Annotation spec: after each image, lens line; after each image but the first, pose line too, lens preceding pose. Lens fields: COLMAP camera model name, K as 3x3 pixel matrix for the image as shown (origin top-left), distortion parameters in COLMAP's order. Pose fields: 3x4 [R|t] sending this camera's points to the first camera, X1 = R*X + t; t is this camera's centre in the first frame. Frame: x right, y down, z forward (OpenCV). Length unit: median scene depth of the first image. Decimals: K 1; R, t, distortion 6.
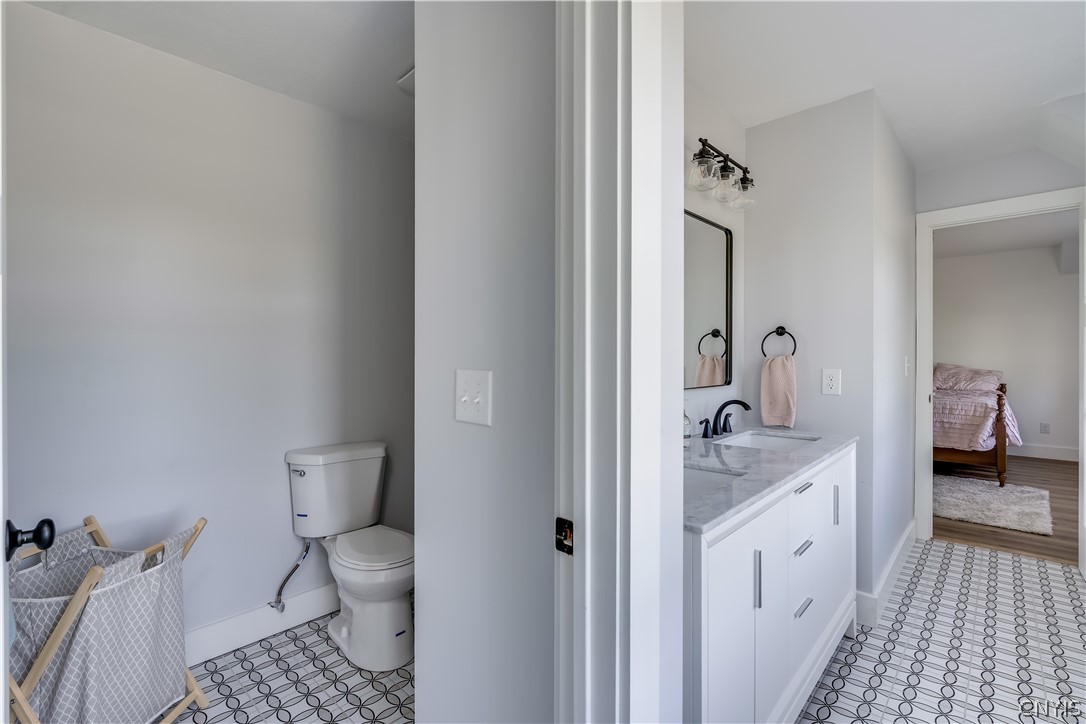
lens RADIAL K [[492.4, 0, 541.9], [0, 492.4, 360.6], [0, 0, 1]] dist [-0.013438, 0.002889]
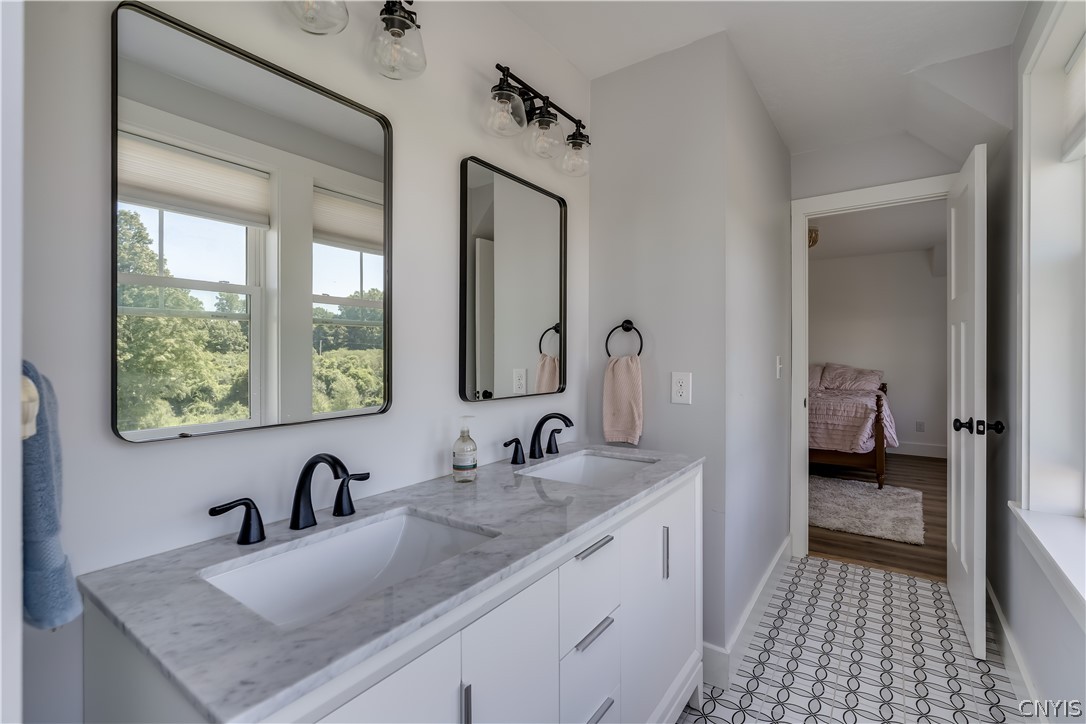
lens RADIAL K [[492.4, 0, 545.5], [0, 492.4, 358.0], [0, 0, 1]] dist [-0.013438, 0.002889]
pose [[0.989810, 0.001743, 0.142383, 0.216230], [-0.001297, 0.999994, -0.003226, -0.003556], [-0.142387, 0.003009, 0.989806, 0.189649]]
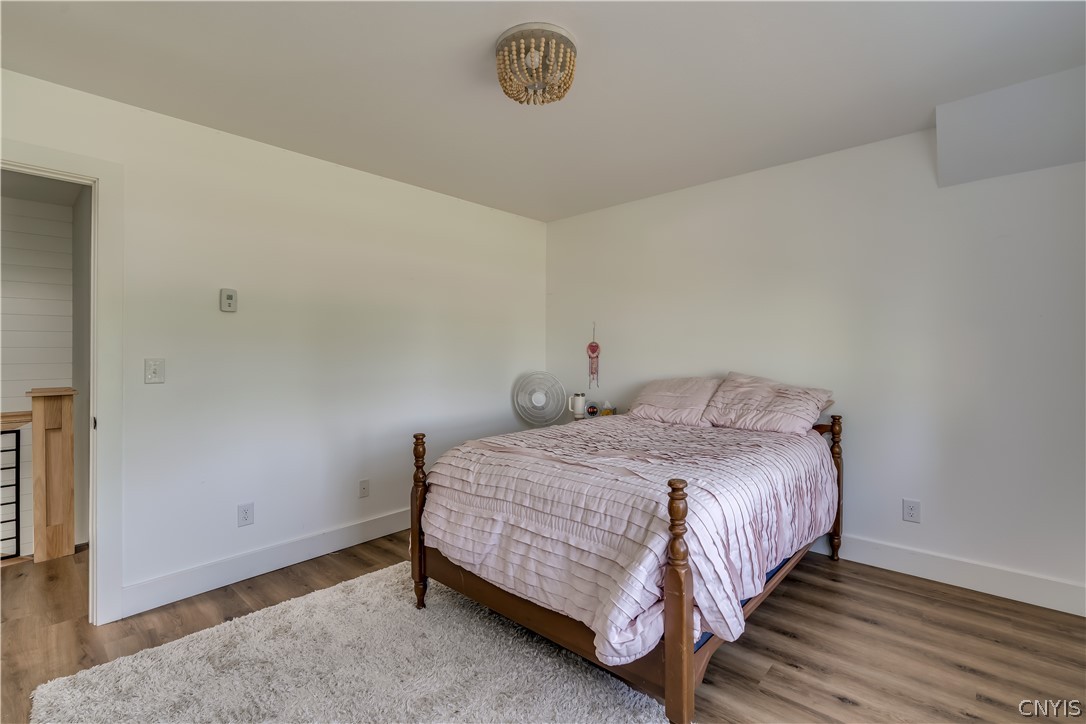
lens RADIAL K [[492.4, 0, 541.9], [0, 492.4, 351.4], [0, 0, 1]] dist [-0.013438, 0.002889]
pose [[0.999942, -0.009286, 0.005528, 1.417841], [0.009350, 0.999887, -0.011747, -0.031558], [-0.005418, 0.011798, 0.999916, 1.103351]]
